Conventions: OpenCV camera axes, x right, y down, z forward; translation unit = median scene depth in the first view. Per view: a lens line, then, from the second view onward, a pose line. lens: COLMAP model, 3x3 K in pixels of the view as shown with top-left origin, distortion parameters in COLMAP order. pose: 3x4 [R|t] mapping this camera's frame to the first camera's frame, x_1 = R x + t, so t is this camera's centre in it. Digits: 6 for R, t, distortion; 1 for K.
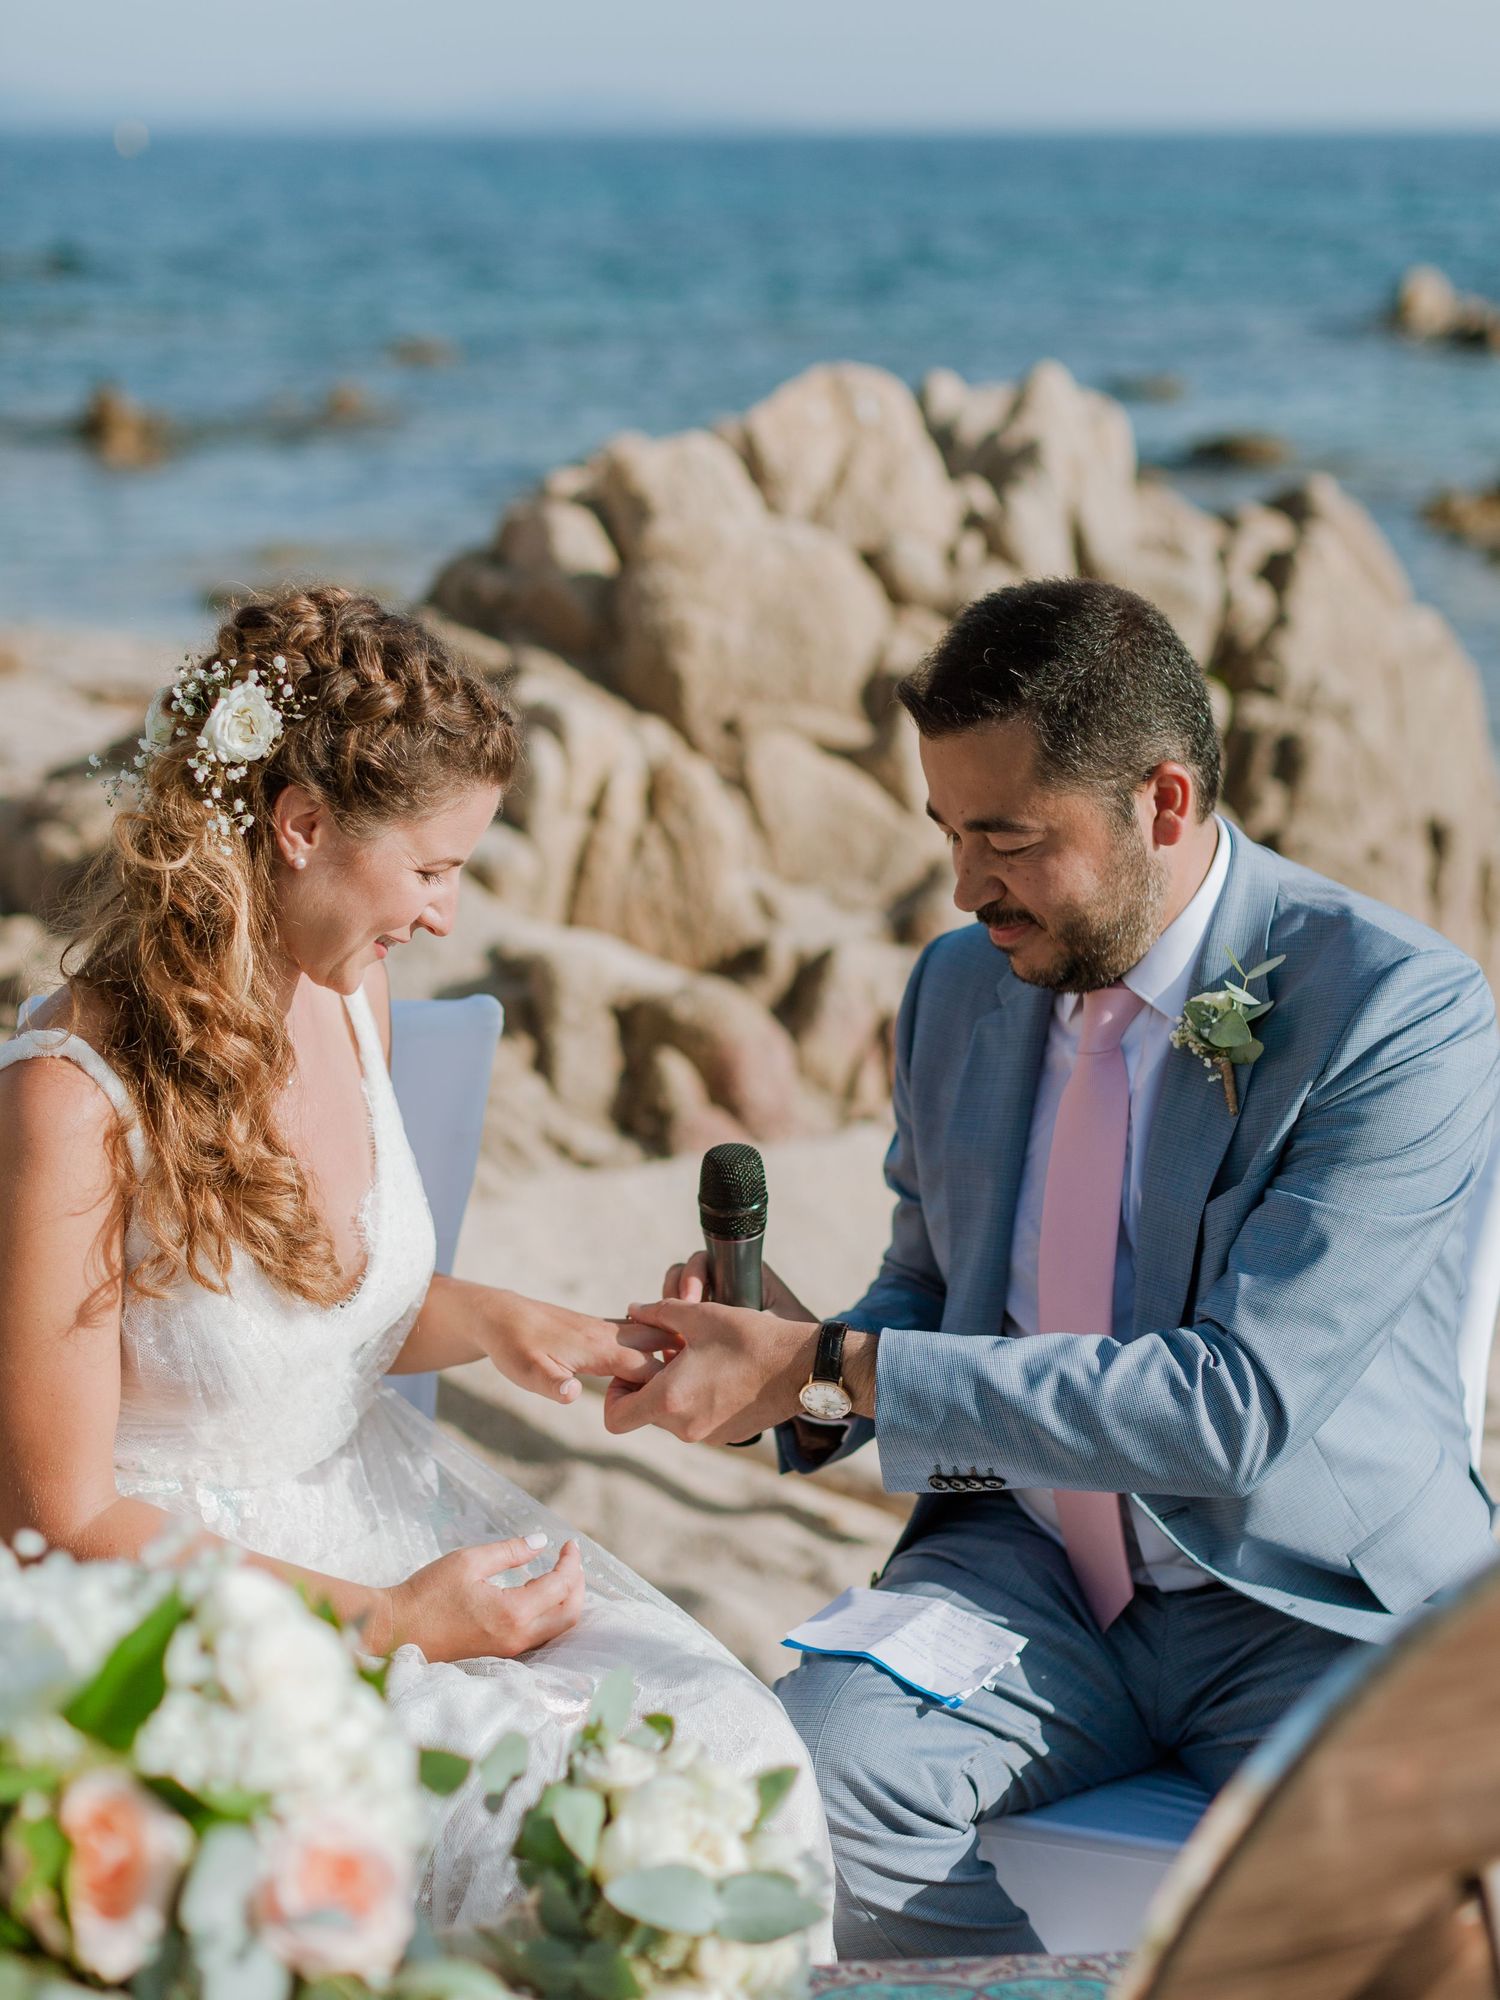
lens RADIAL K [[3120.6, 0, 750.0], [0, 3120.6, 1000.0], [0, 0, 1]] dist [-0.011723, 0.074554]
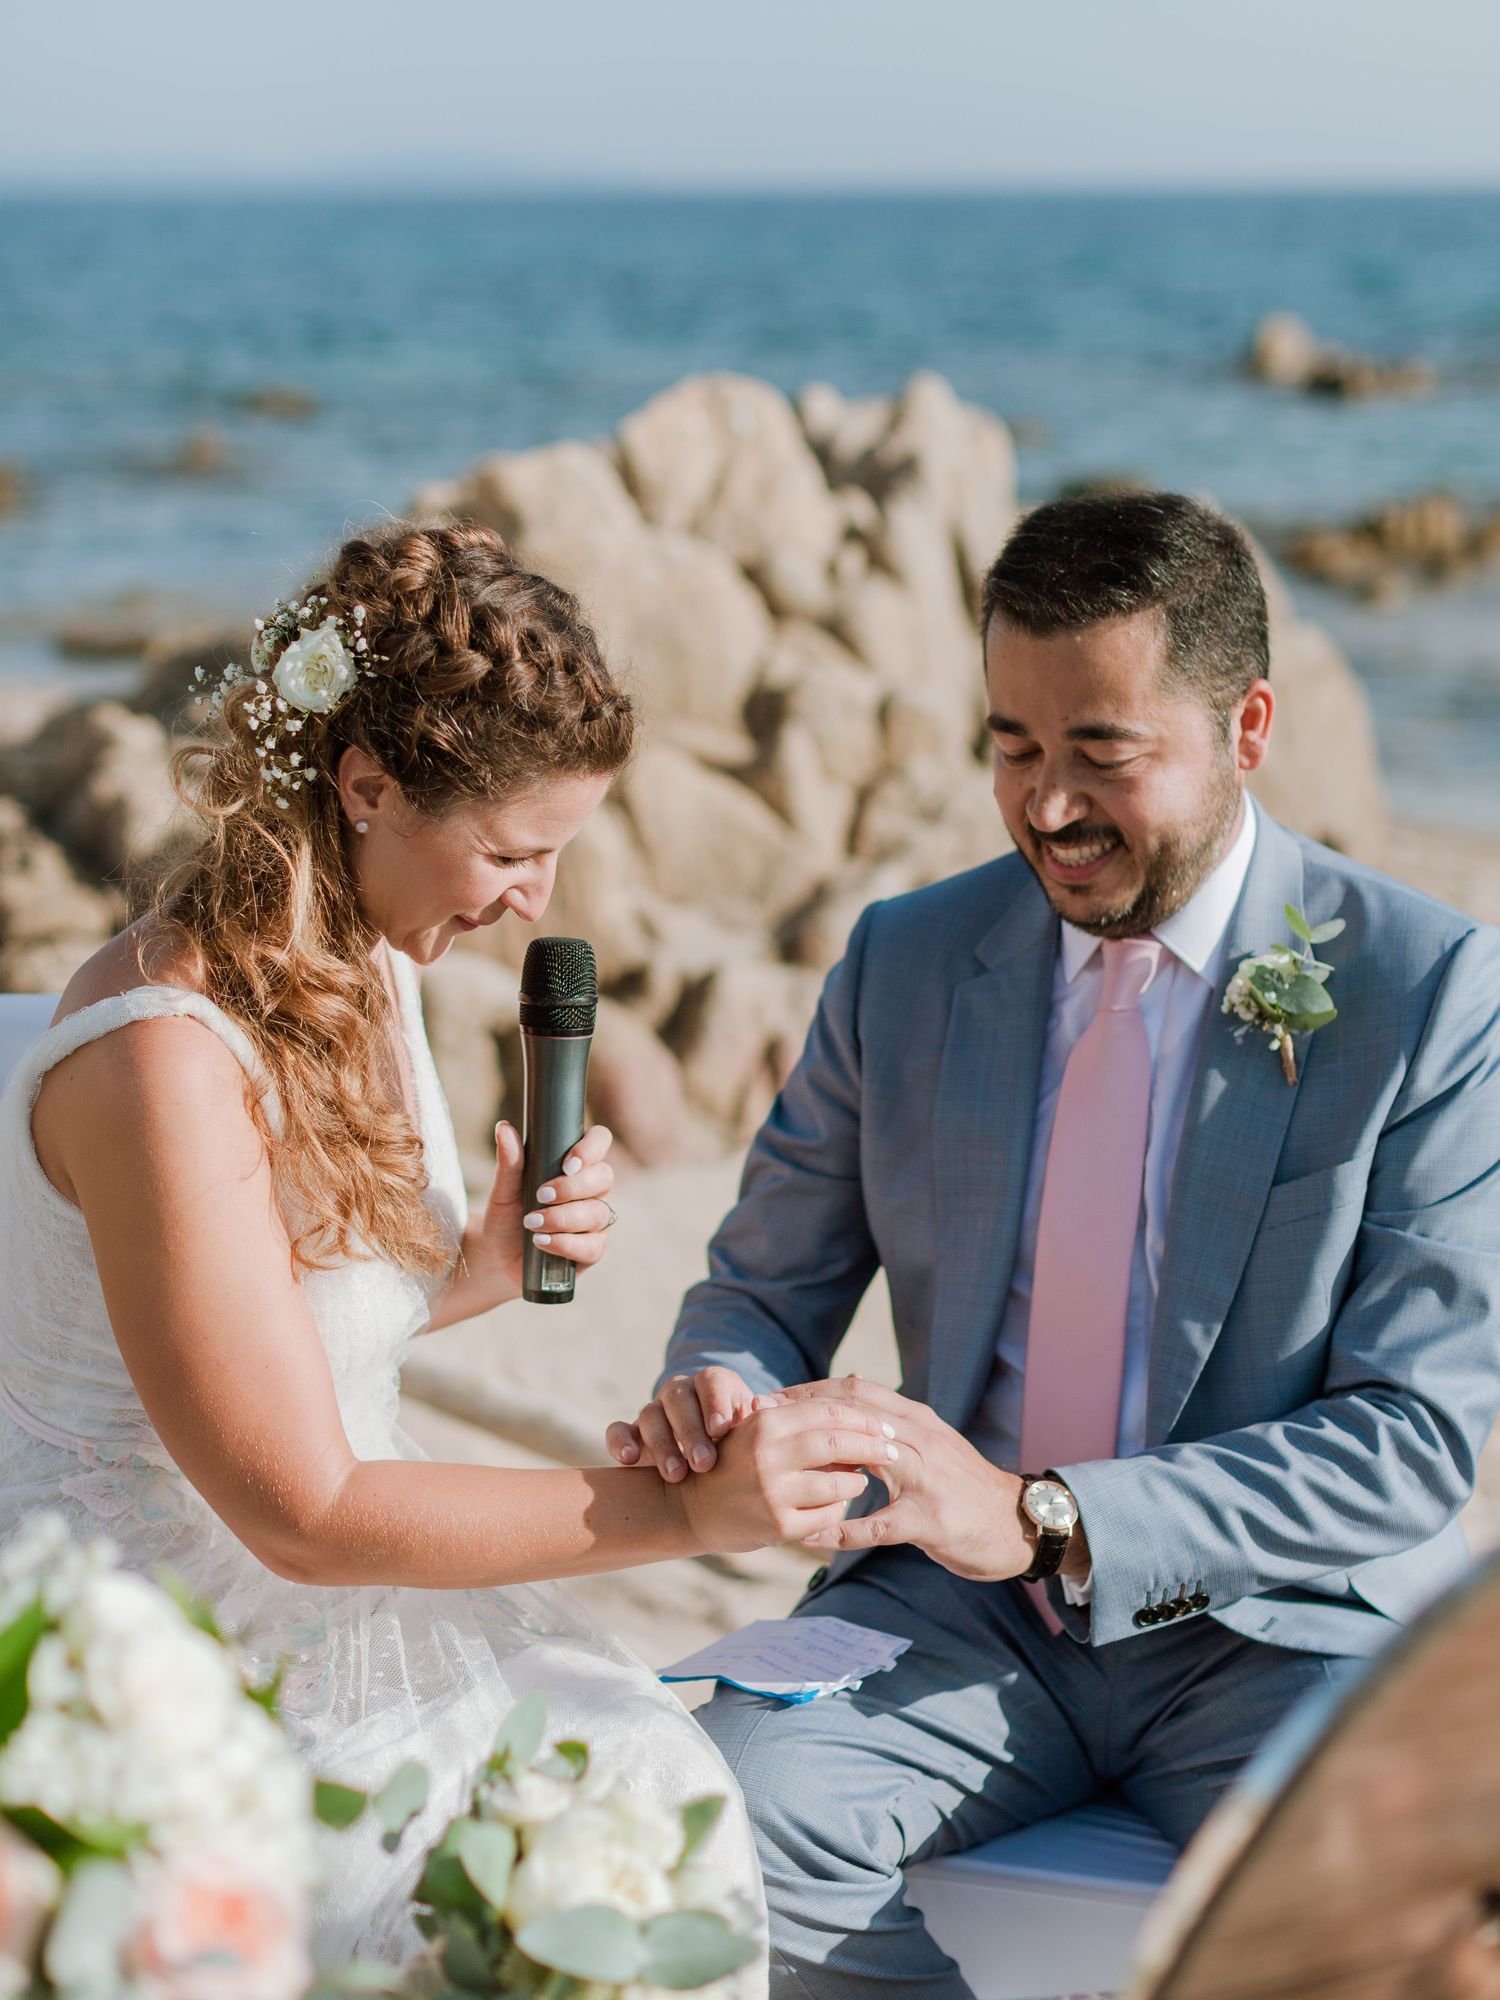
lens RADIAL K [[3151.3, 0, 719.8], [0, 3151.3, 919.2], [0, 0, 1]] dist [0.006936, 0.017724]
pose [[0.999412, -0.010733, 0.032550, -0.012751], [0.012095, 0.999047, -0.041926, 0.026730], [-0.032069, 0.042295, 0.998590, 0.064249]]
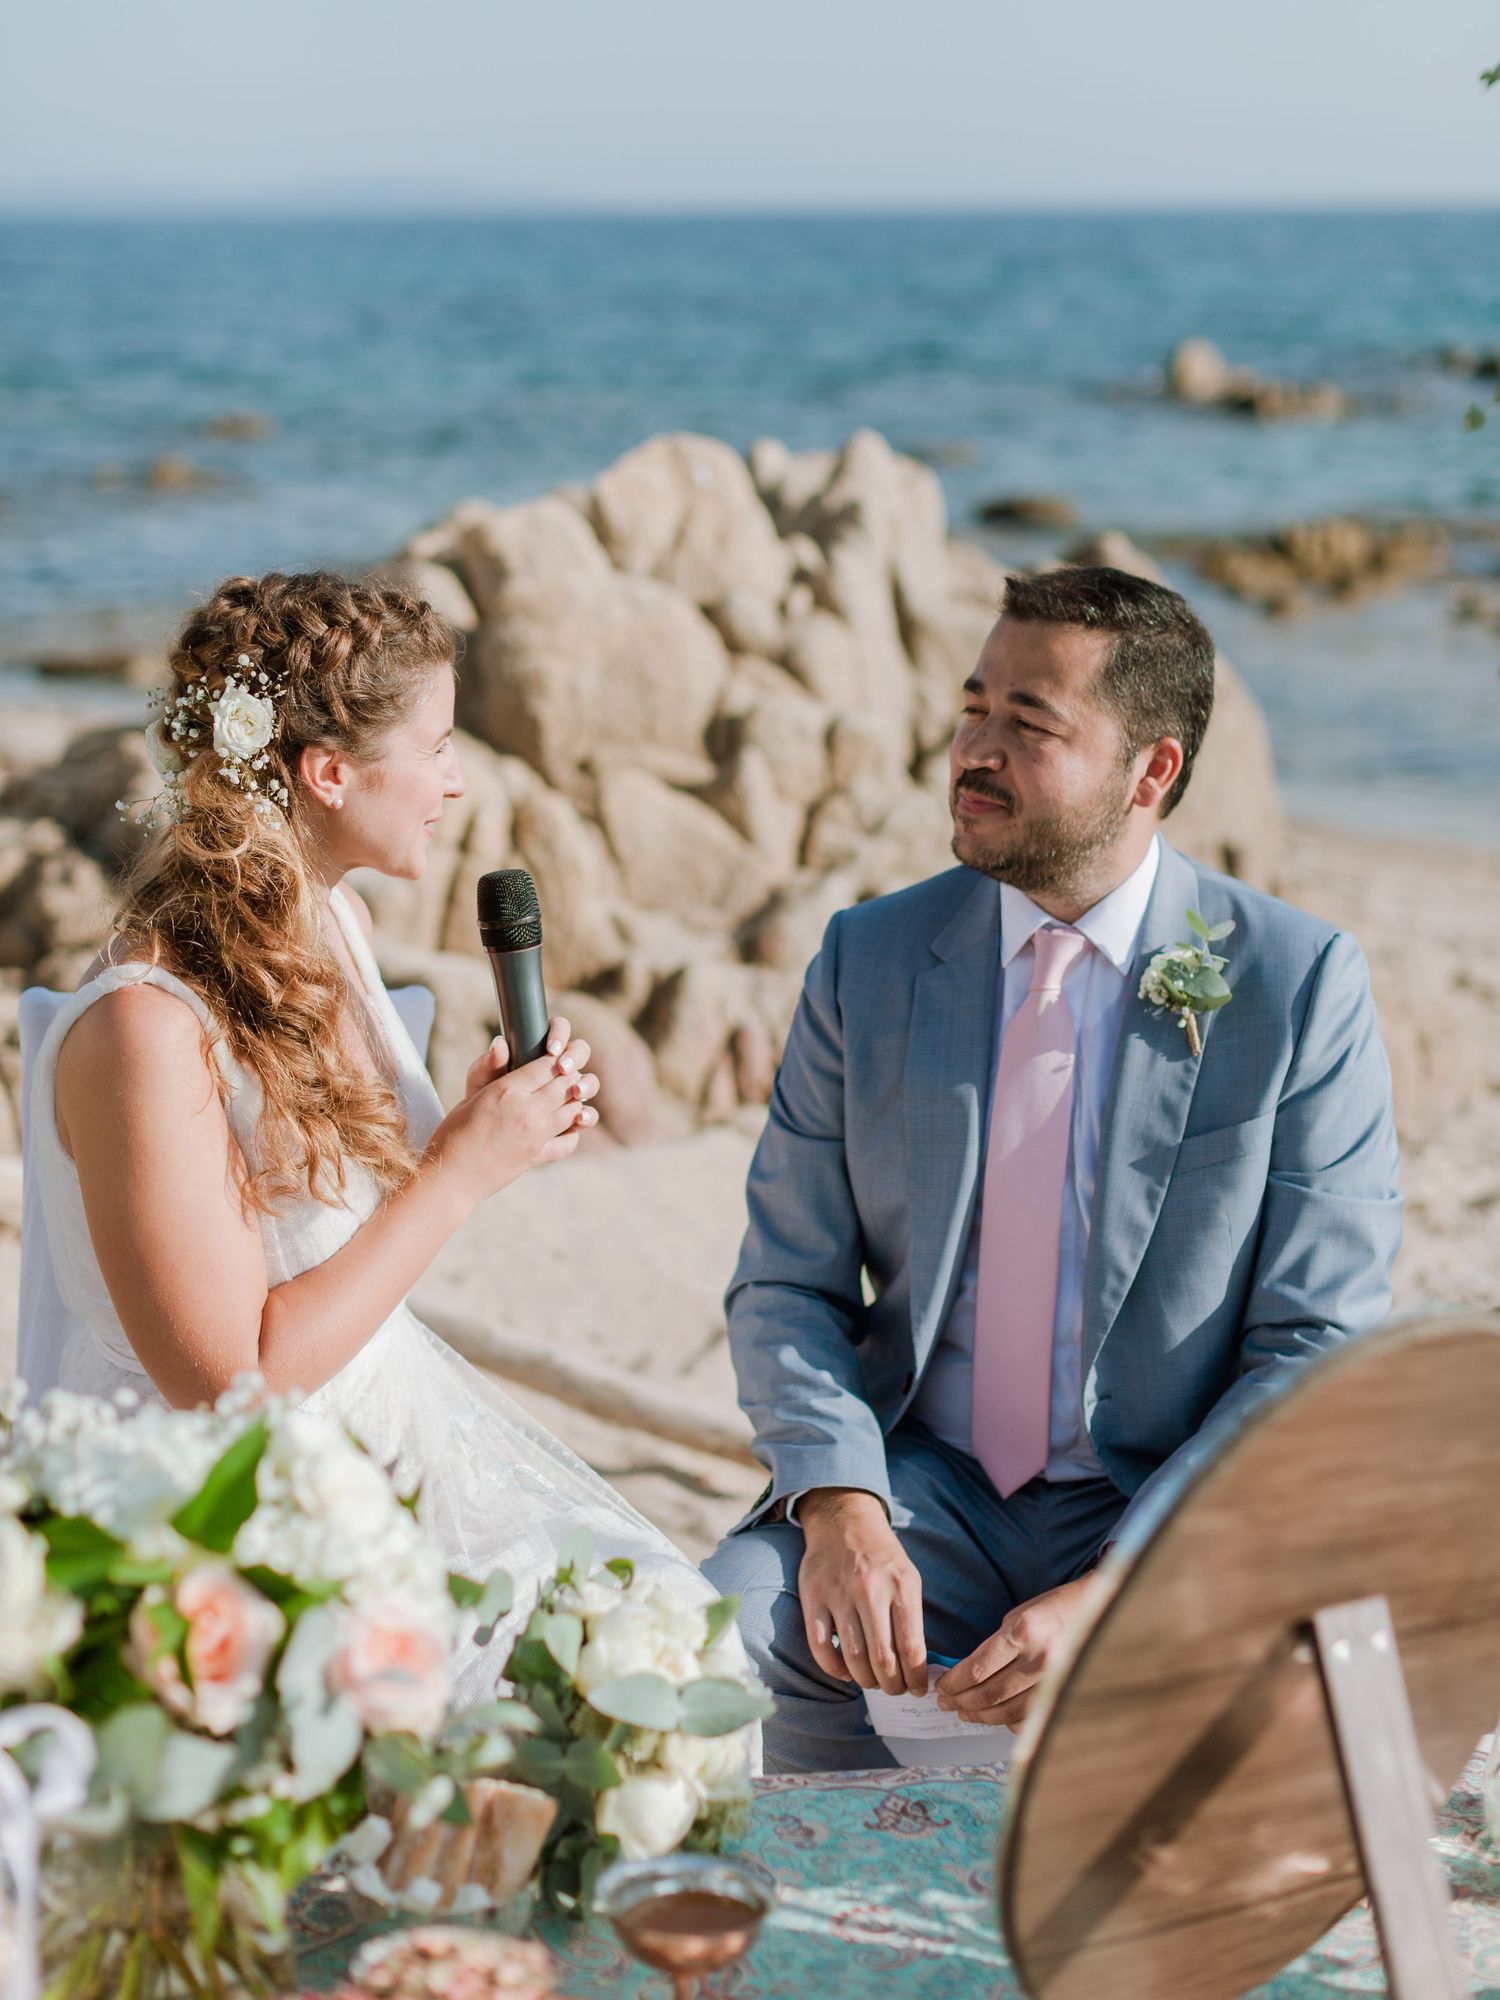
lens RADIAL K [[3021.9, 0, 714.2], [0, 3021.9, 925.7], [0, 0, 1]] dist [0.018130, 0.002940]
pose [[0.998625, -0.017449, 0.049426, -0.044037], [0.019422, 0.999021, -0.039740, 0.032297], [-0.048684, 0.040645, 0.997987, -0.156453]]
